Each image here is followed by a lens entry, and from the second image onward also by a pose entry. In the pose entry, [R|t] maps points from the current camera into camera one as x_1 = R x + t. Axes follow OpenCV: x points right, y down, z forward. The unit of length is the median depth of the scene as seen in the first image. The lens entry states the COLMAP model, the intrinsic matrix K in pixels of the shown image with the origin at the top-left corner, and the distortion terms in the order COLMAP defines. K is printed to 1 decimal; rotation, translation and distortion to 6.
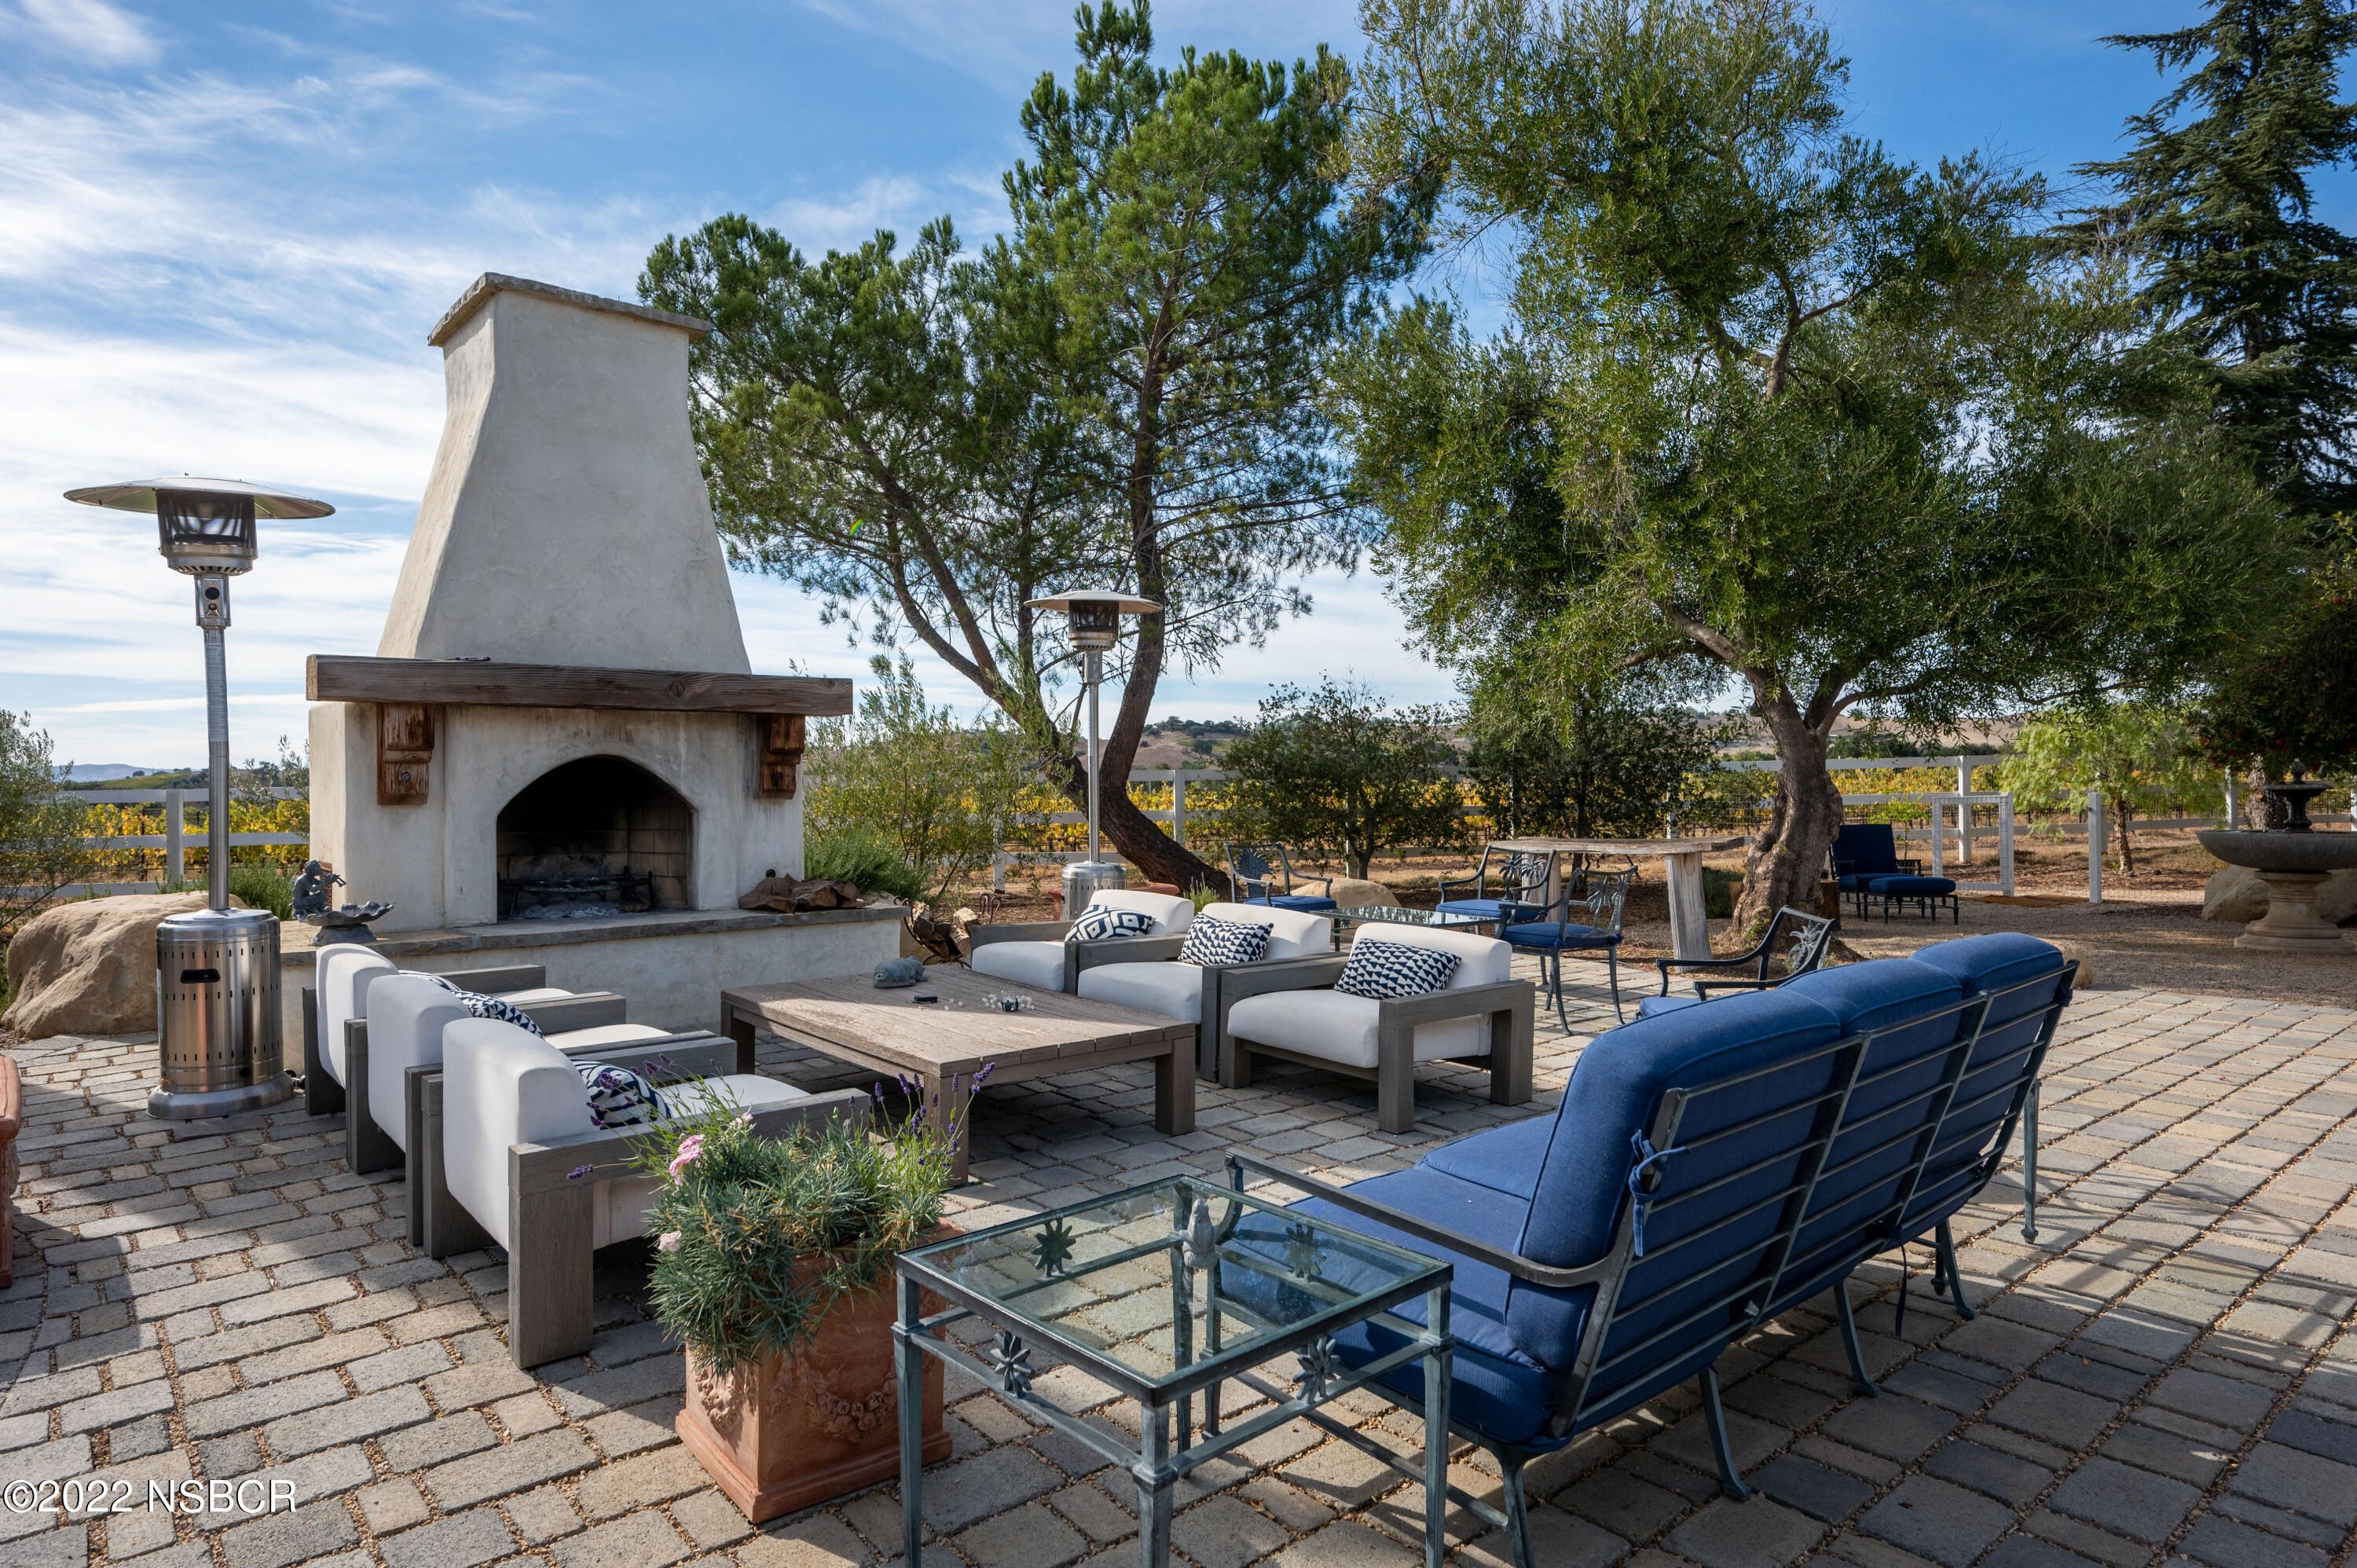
lens RADIAL K [[1369.3, 0, 1177.8], [0, 1369.3, 778.1], [0, 0, 1]] dist [-0.002150, 0.001186]
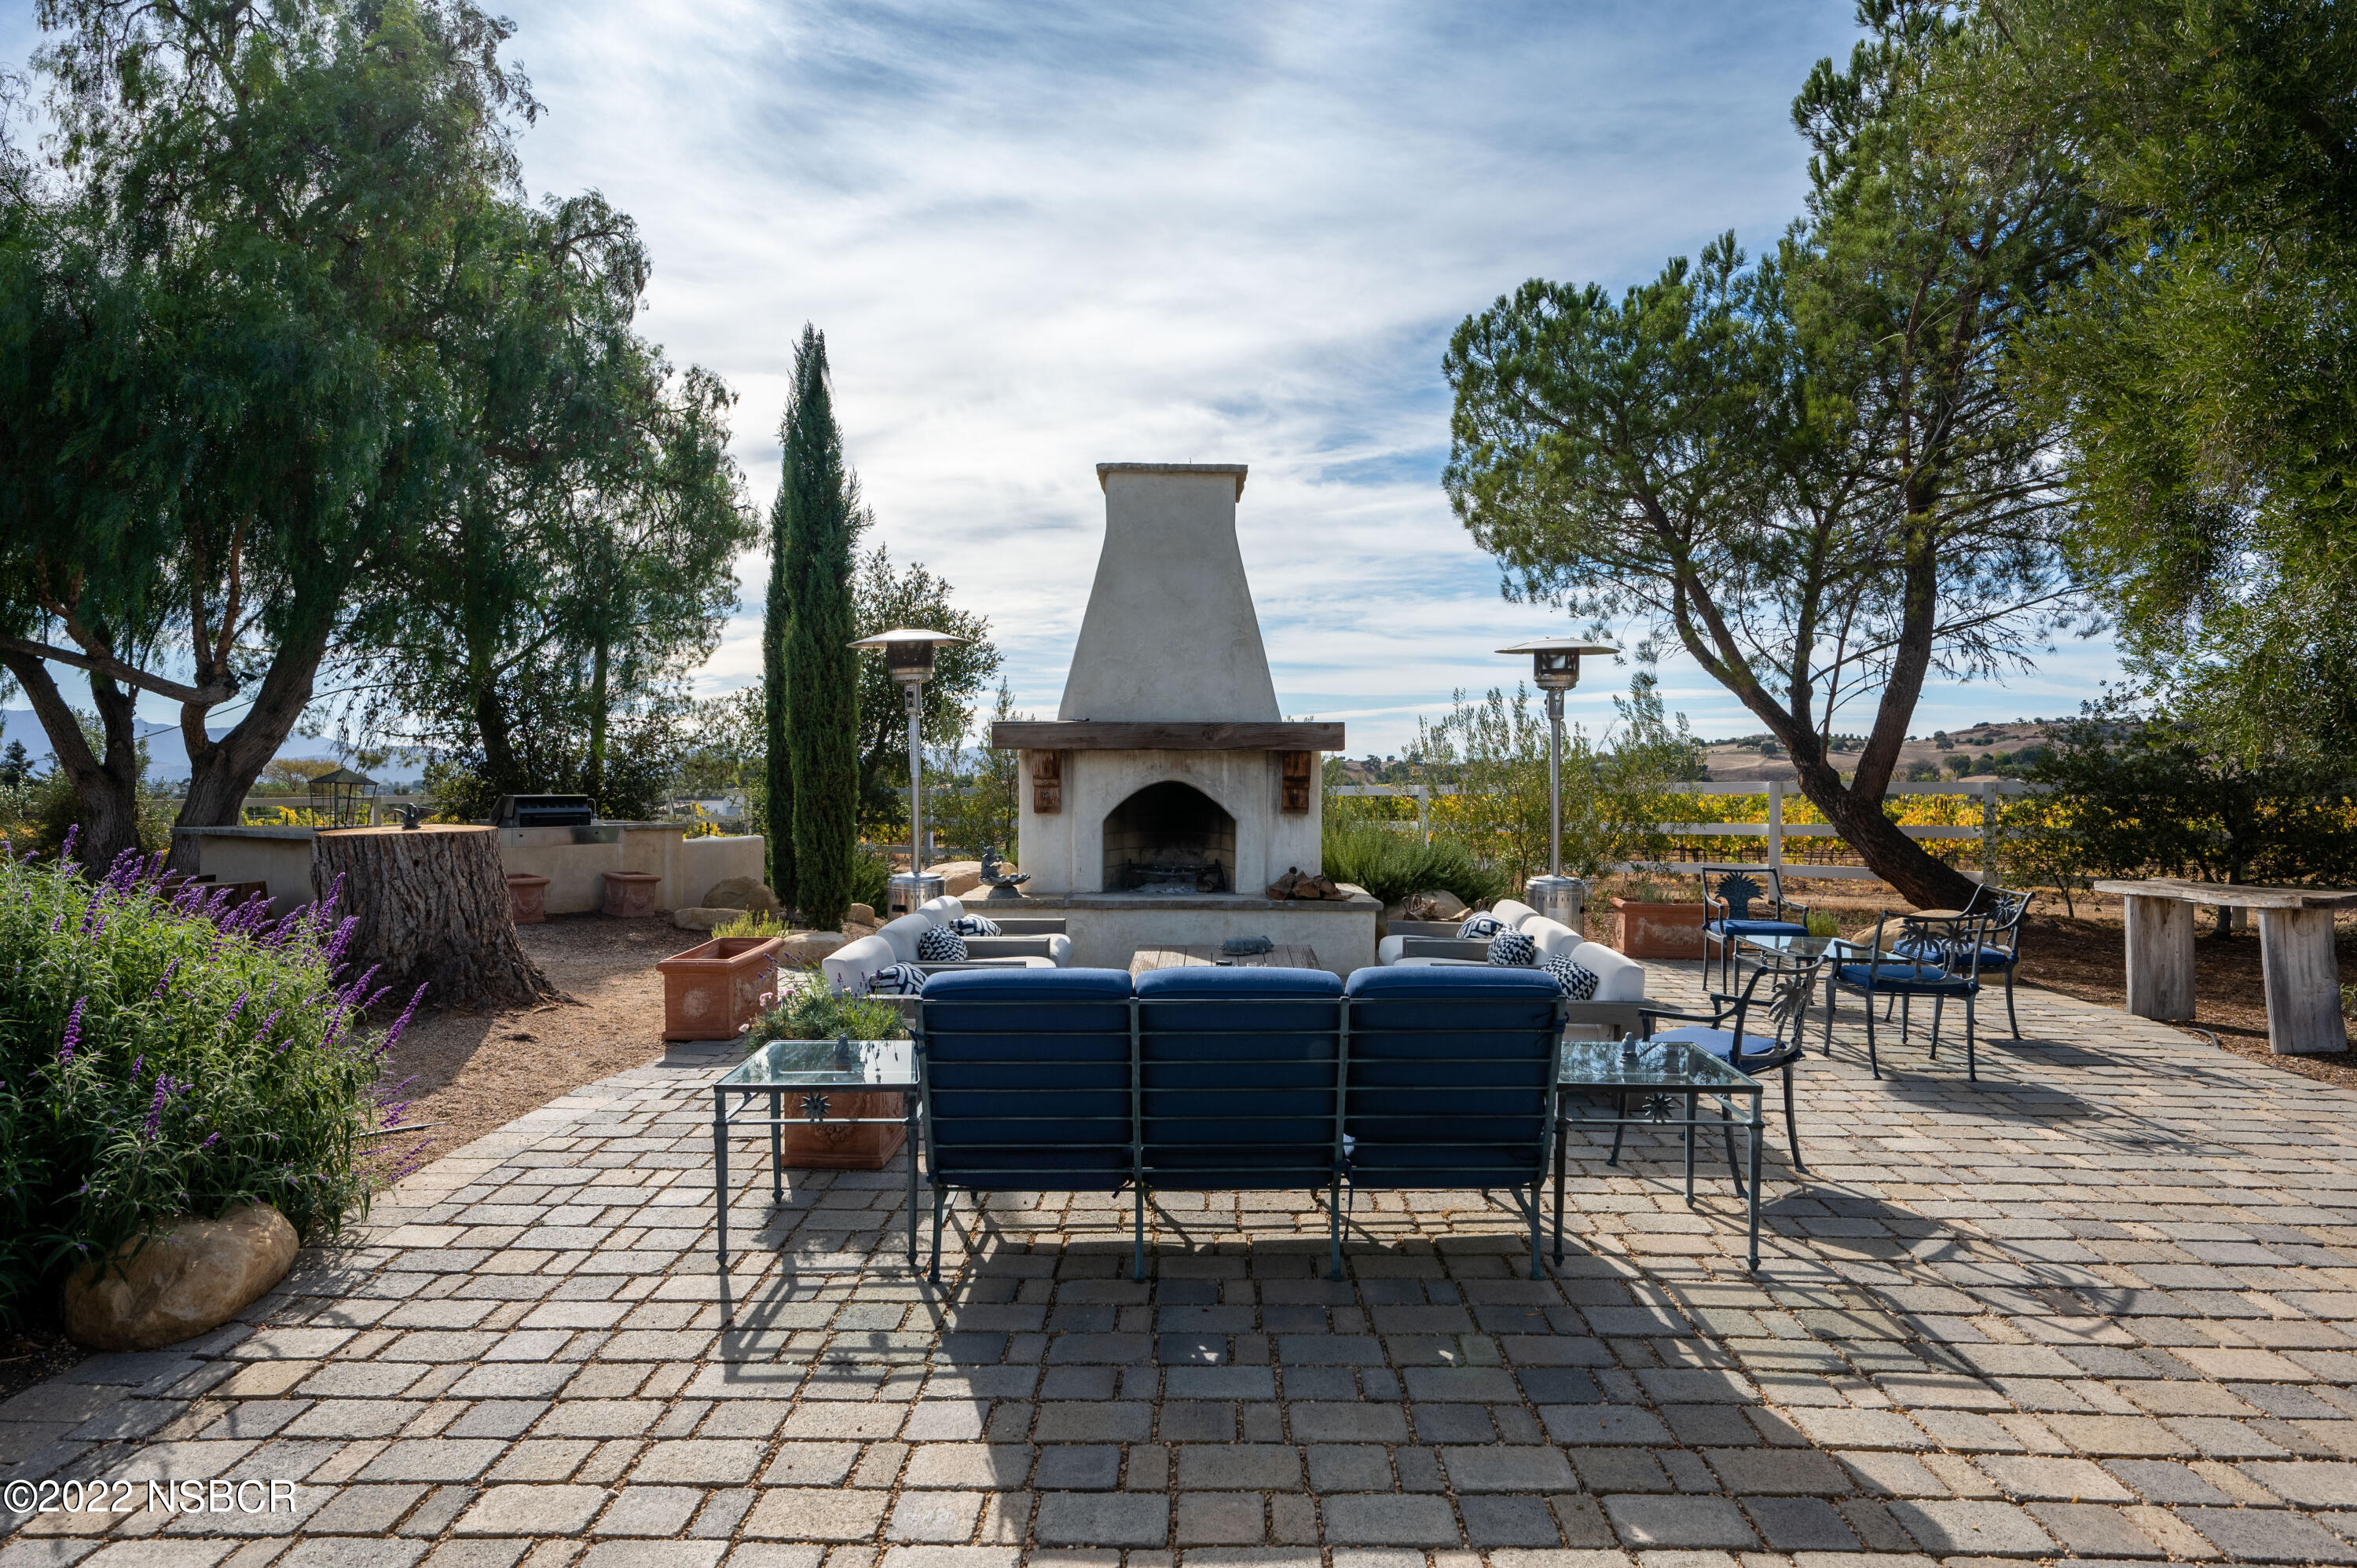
lens RADIAL K [[1369.3, 0, 1187.4], [0, 1369.3, 782.4], [0, 0, 1]] dist [-0.002150, 0.001186]
pose [[0.747283, 0.013256, -0.664374, 0.230834], [-0.006800, 0.999901, 0.012302, -0.014092], [0.664472, -0.004675, 0.747299, -0.027594]]
